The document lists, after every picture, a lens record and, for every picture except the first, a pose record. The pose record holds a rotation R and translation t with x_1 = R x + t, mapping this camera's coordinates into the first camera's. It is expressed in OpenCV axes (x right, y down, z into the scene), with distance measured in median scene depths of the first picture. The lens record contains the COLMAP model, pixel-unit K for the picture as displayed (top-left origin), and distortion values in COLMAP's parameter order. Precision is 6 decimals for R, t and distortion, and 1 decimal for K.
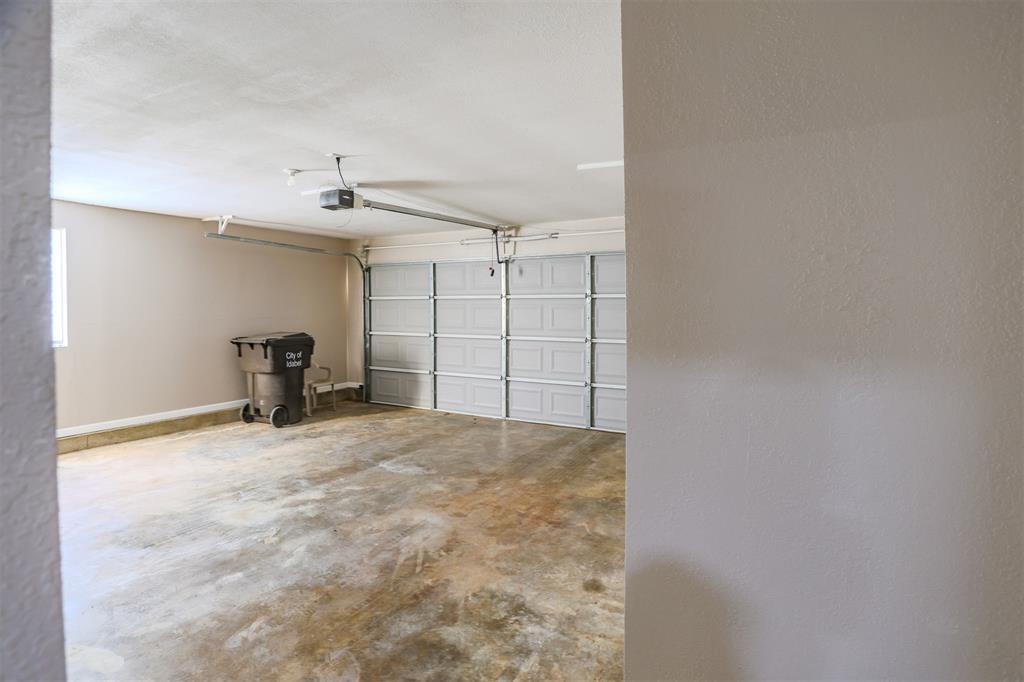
lens RADIAL K [[547.1, 0, 500.3], [0, 547.1, 319.2], [0, 0, 1]] dist [-0.072107, 0.028945]
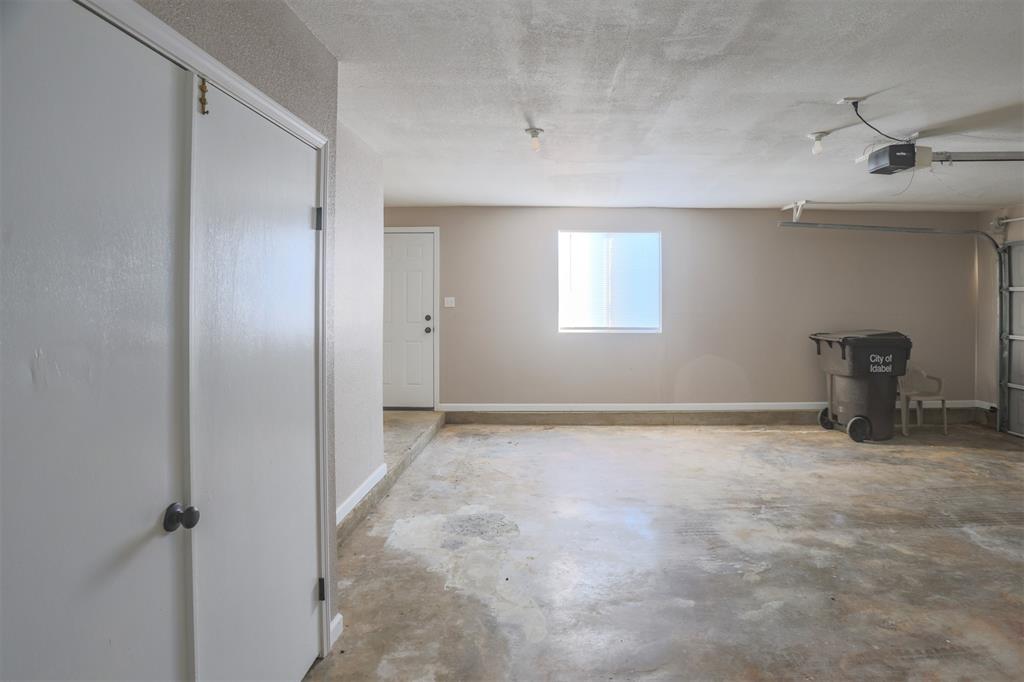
lens RADIAL K [[554.7, 0, 508.3], [0, 554.7, 301.6], [0, 0, 1]] dist [-0.051775, 0.017513]
pose [[0.516598, 0.008669, -0.856184, 0.062912], [-0.024732, 0.999683, -0.004801, -0.004574], [0.855871, 0.023655, 0.516648, 0.133754]]
